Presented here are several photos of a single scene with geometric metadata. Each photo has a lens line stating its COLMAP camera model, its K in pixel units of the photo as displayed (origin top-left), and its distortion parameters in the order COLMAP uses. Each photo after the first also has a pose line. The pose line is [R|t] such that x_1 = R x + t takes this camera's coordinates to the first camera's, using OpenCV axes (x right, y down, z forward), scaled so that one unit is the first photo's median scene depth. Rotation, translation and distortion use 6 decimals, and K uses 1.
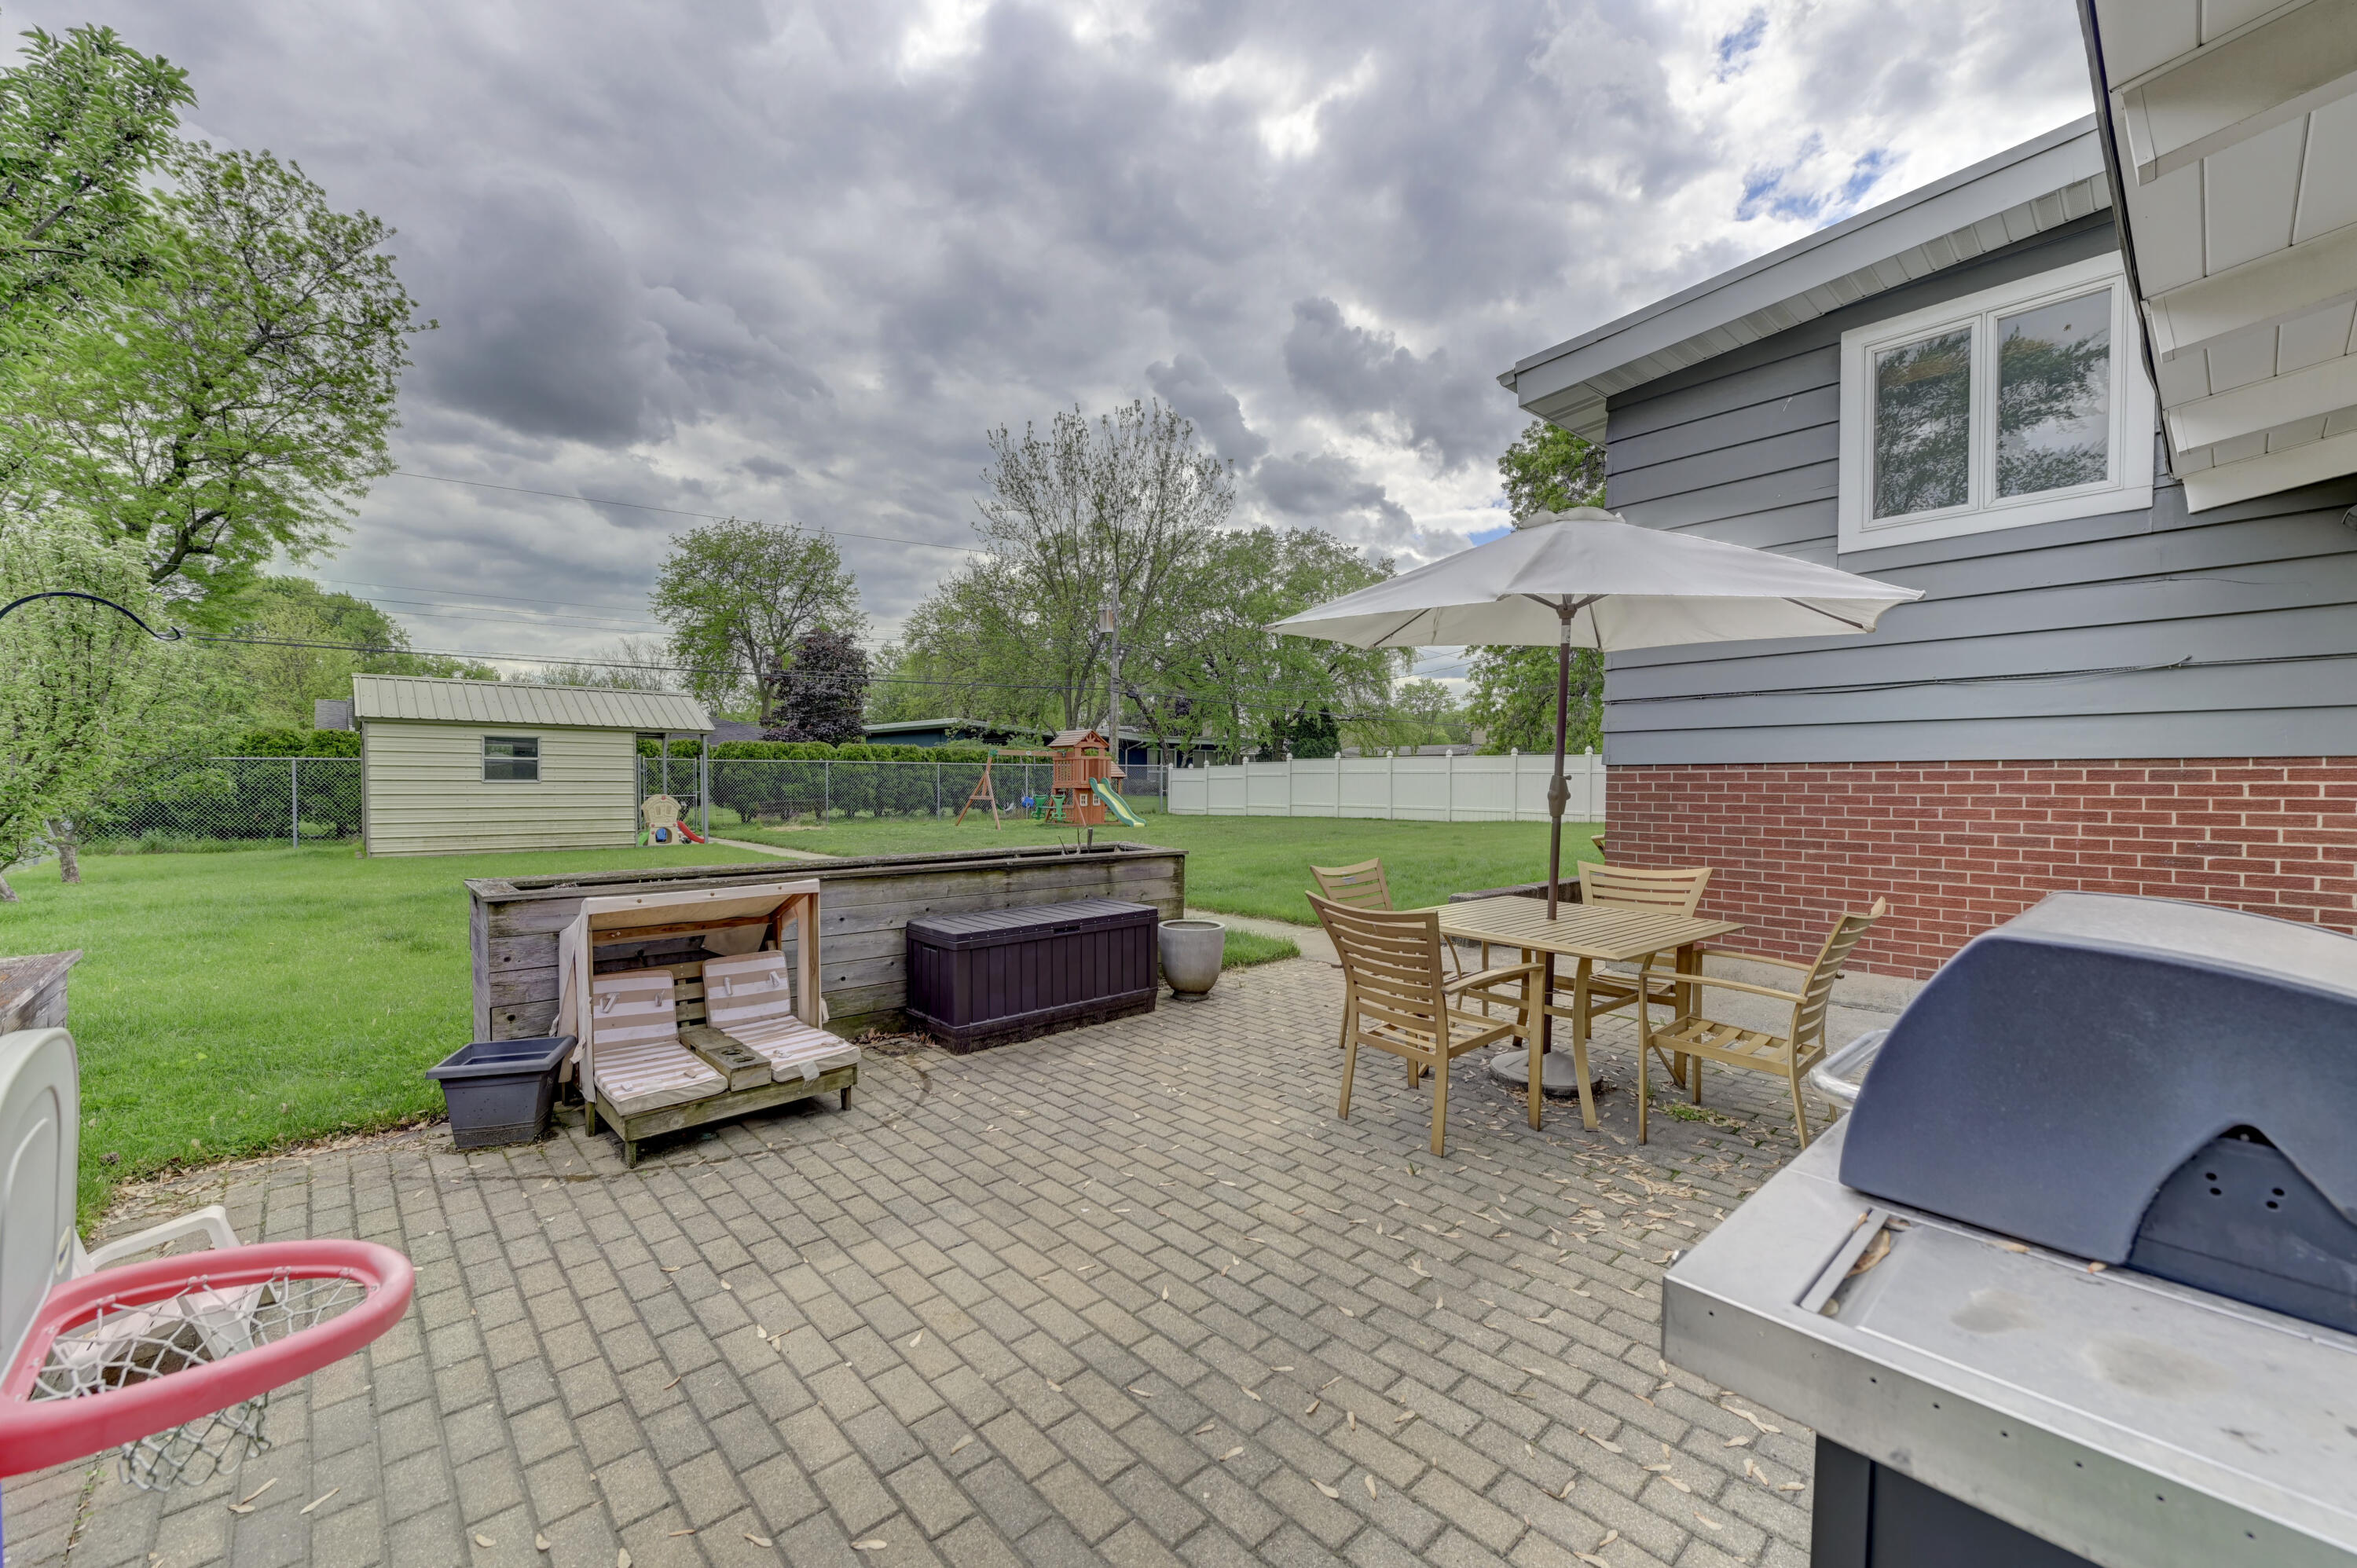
lens RADIAL K [[942.9, 0, 1227.6], [0, 942.9, 789.2], [0, 0, 1]] dist [-0.014400, -0.000030]
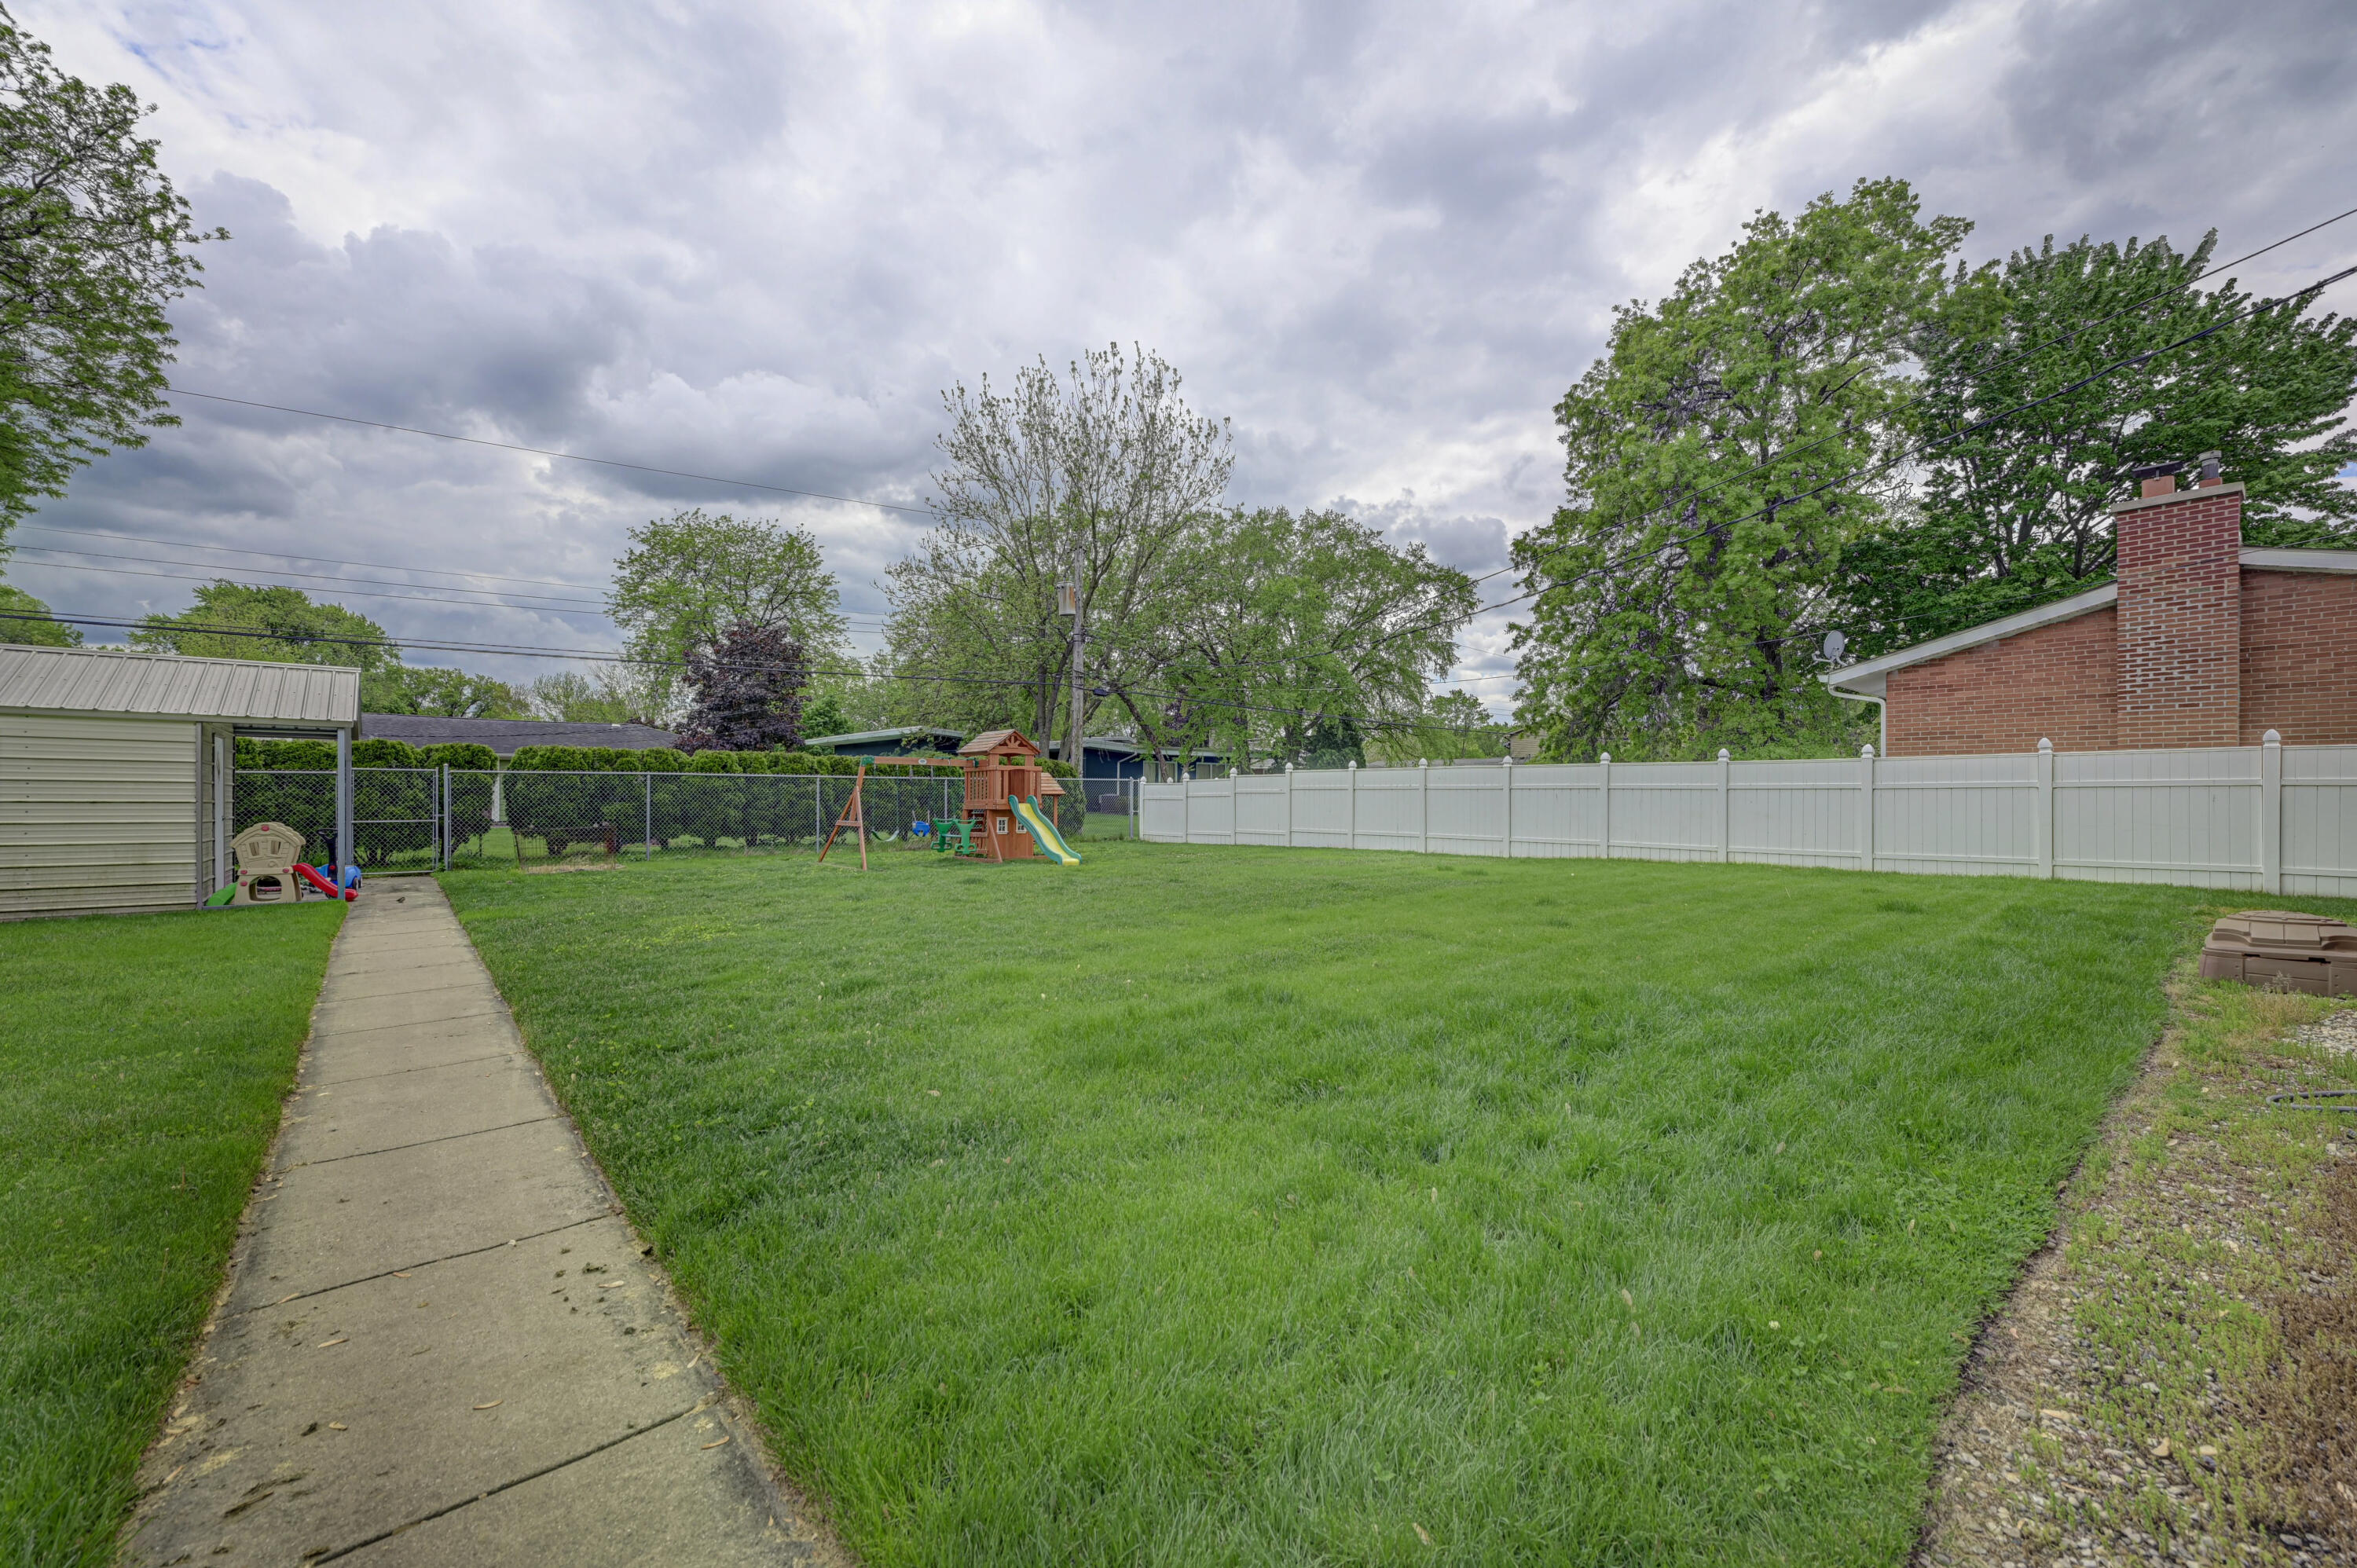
lens RADIAL K [[951.5, 0, 1192.5], [0, 951.5, 772.4], [0, 0, 1]] dist [0.001709, 0.000193]
pose [[0.997874, -0.001524, -0.065148, 0.025508], [-0.000710, 0.999413, -0.034252, -0.002710], [0.065161, 0.034226, 0.997288, 0.156713]]
